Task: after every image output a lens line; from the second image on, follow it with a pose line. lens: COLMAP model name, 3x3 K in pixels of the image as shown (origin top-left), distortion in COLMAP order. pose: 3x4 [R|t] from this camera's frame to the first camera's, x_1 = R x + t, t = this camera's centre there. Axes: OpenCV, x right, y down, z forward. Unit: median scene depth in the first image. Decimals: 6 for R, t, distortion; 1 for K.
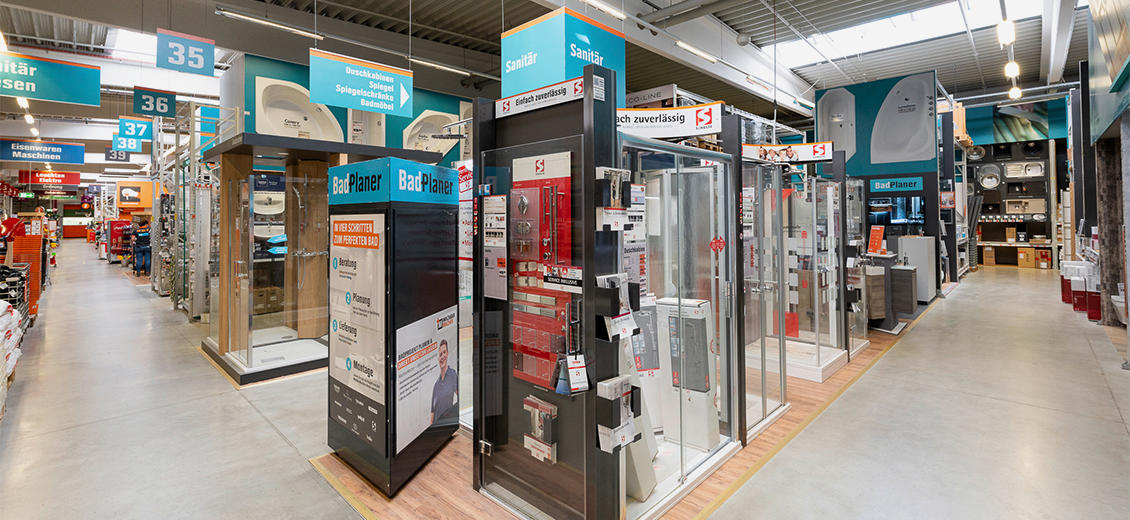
lens RADIAL K [[479.9, 0, 569.4], [0, 479.9, 206.1], [0, 0, 1]] dist [-0.000489, -0.000031]
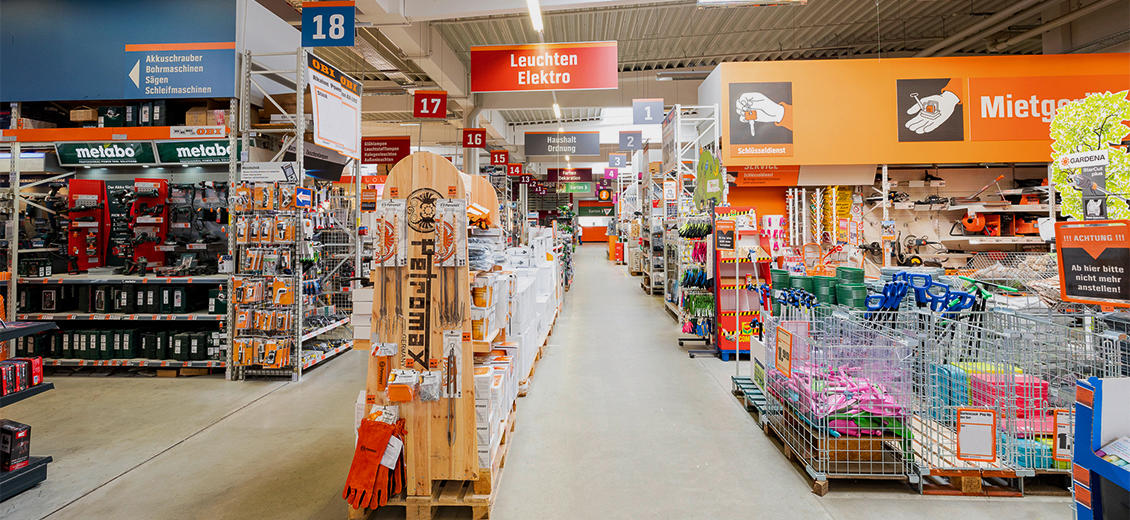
lens RADIAL K [[448.2, 0, 563.5], [0, 448.2, 260.0], [0, 0, 1]] dist [0.000362, 0.000053]
pose [[0.661623, 0.071325, -0.746436, -0.802461], [0.012991, 0.994226, 0.106517, 0.024167], [0.749724, -0.080171, 0.656877, 0.763679]]
